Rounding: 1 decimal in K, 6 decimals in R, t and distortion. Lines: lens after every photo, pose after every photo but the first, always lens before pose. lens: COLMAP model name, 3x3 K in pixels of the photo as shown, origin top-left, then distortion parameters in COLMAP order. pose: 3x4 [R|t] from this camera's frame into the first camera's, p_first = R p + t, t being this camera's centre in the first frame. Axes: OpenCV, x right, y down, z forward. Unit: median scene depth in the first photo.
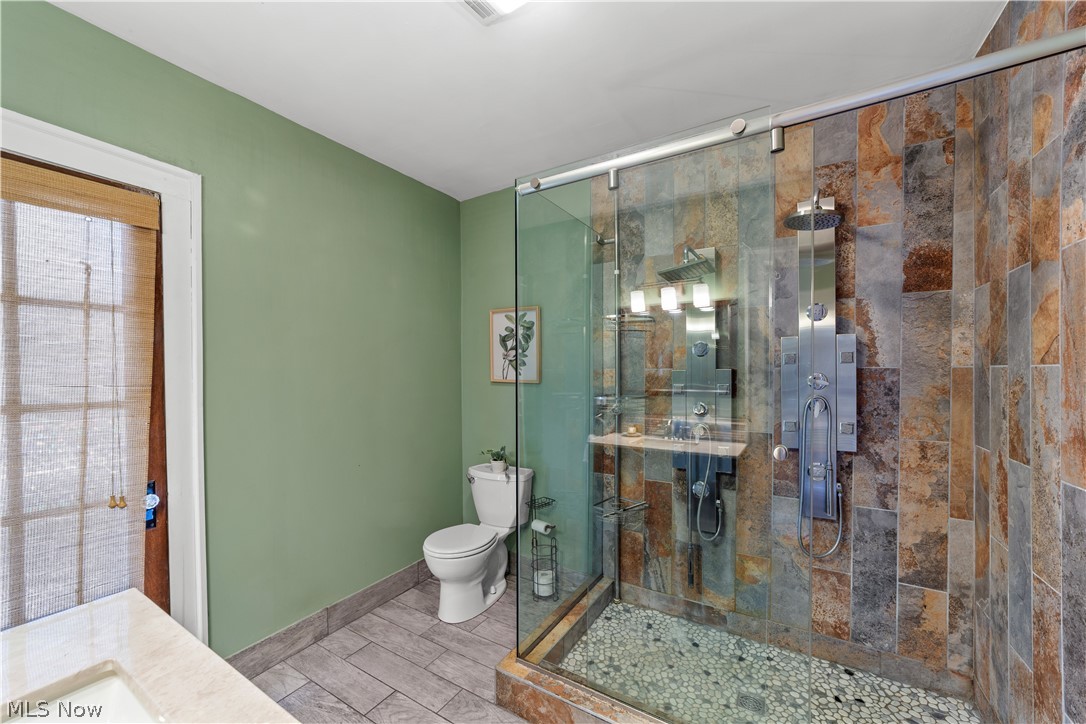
lens RADIAL K [[421.3, 0, 542.5], [0, 421.3, 370.1], [0, 0, 1]] dist [-0.002625, 0.000061]
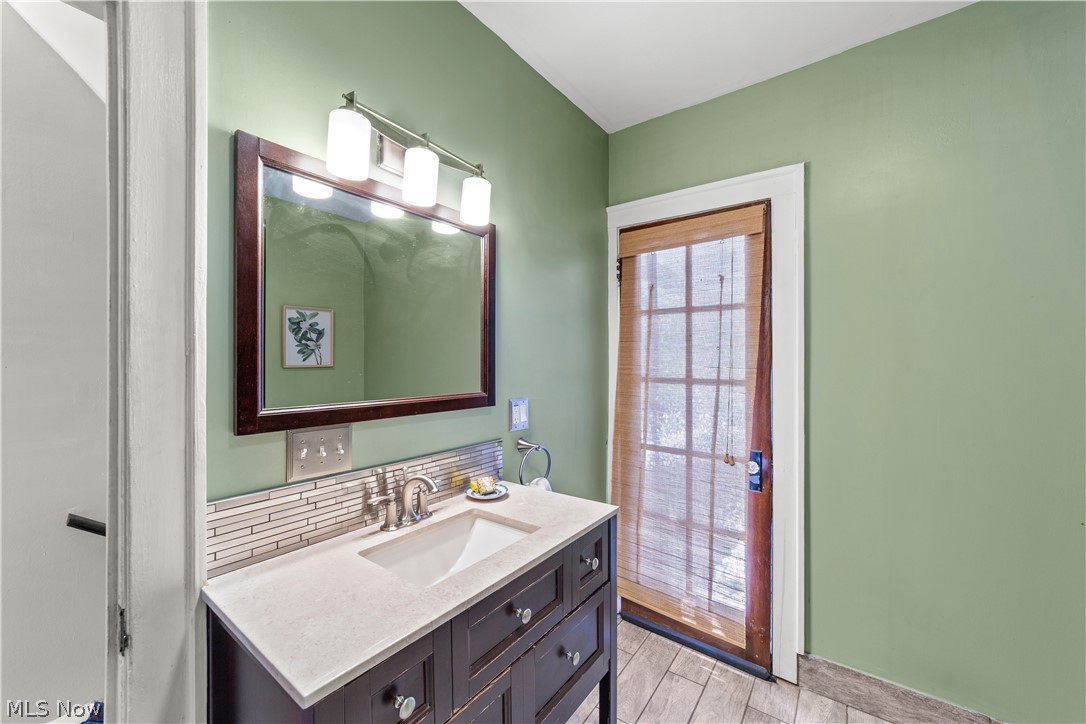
lens RADIAL K [[431.6, 0, 541.6], [0, 431.6, 356.2], [0, 0, 1]] dist [0.000335, 0.000131]
pose [[-0.096383, 0.002178, -0.995342, 1.385540], [0.002693, 0.999995, 0.001927, -0.005304], [0.995341, -0.002495, -0.096388, 2.315930]]
